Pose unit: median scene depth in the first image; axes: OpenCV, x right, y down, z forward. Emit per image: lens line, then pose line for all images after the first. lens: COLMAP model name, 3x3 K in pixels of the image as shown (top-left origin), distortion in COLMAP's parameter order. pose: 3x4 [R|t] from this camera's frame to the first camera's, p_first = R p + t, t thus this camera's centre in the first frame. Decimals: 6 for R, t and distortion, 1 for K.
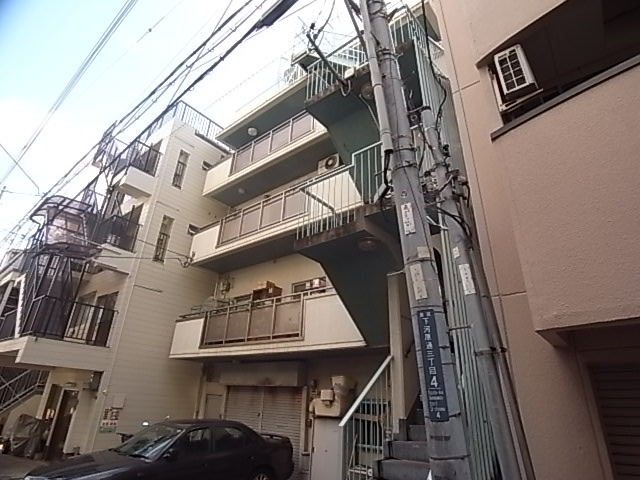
lens RADIAL K [[352.8, 0, 320.0], [0, 352.8, 240.0], [0, 0, 1]] dist [-0.050367, 0.001014]
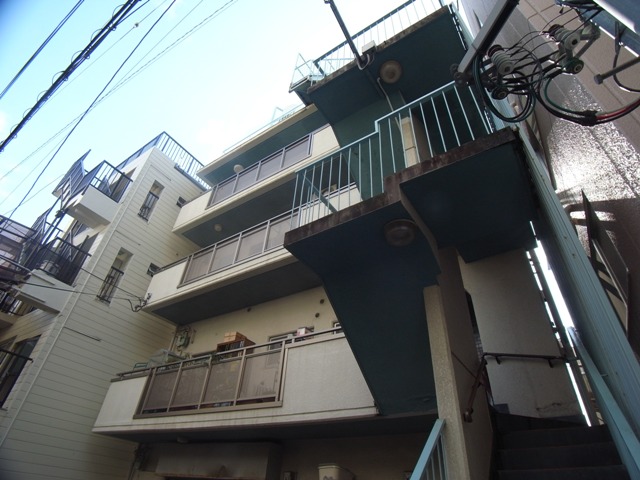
lens RADIAL K [[352.8, 0, 320.0], [0, 352.8, 240.0], [0, 0, 1]] dist [-0.050367, 0.001014]
pose [[0.996127, 0.070320, 0.052785, -0.021748], [-0.056254, 0.971072, -0.232064, 0.086532], [-0.067576, 0.228196, 0.971267, 0.180869]]
